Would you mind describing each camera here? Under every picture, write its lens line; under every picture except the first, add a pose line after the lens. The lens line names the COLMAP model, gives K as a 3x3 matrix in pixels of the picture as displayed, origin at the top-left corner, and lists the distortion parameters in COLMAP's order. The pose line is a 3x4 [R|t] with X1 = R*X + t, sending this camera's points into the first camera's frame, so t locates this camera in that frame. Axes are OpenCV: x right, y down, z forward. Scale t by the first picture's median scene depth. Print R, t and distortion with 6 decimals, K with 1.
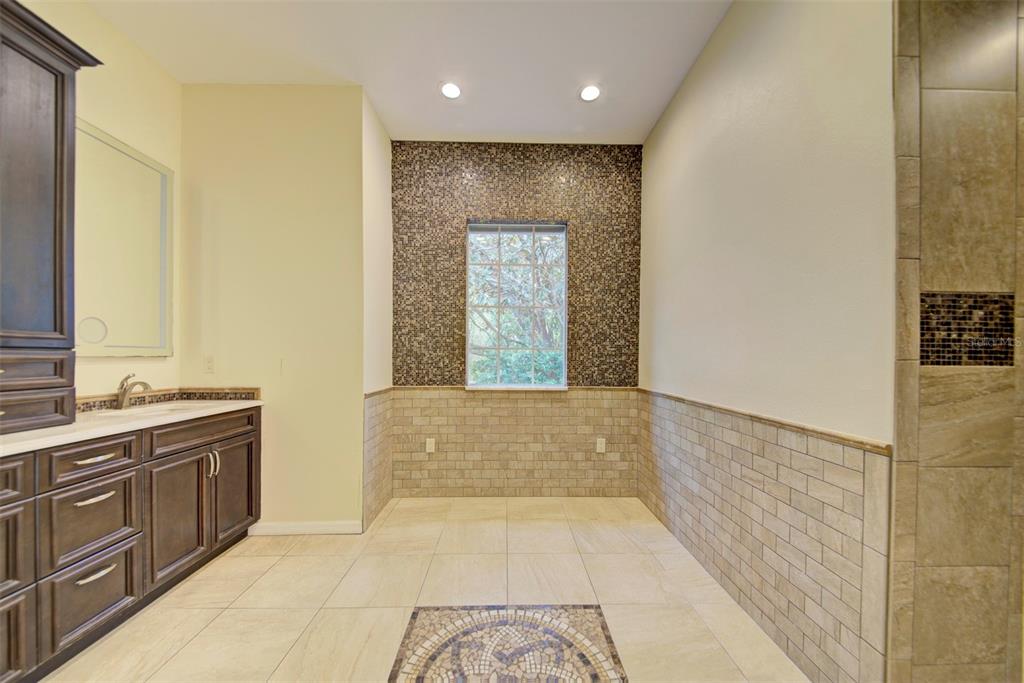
lens RADIAL K [[358.7, 0, 510.0], [0, 358.7, 359.7], [0, 0, 1]] dist [-0.006989, -0.000146]
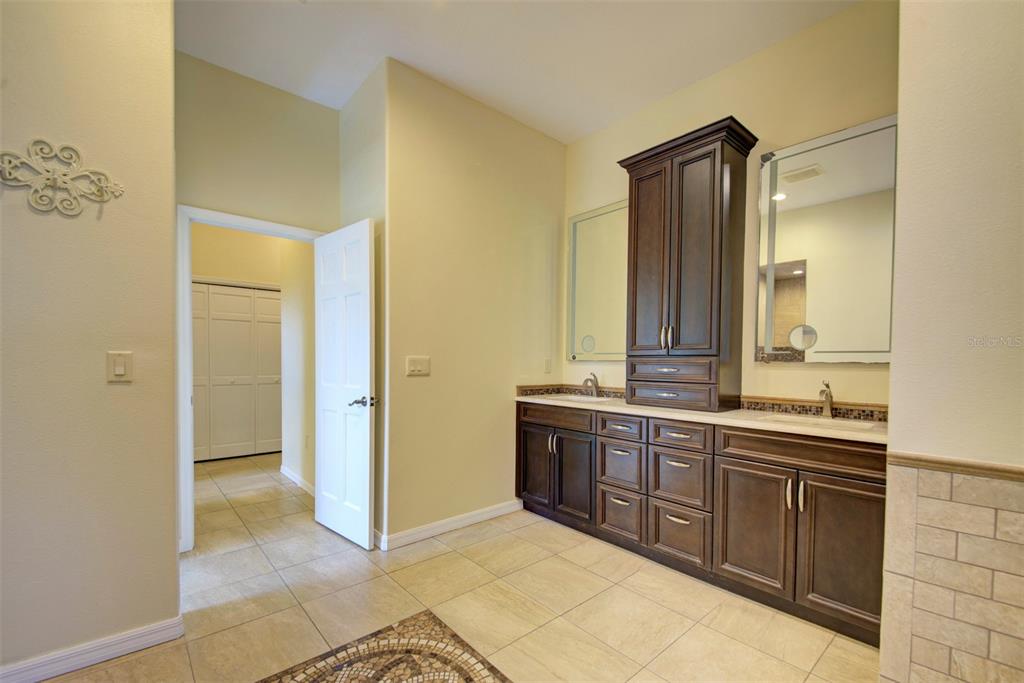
lens RADIAL K [[439.7, 0, 522.1], [0, 439.7, 370.0], [0, 0, 1]] dist [0.001268, 0.000043]
pose [[-0.759473, 0.000341, -0.650539, 0.317220], [-0.014087, 0.999757, 0.016970, 0.002257], [0.650386, 0.022052, -0.759284, 1.472793]]
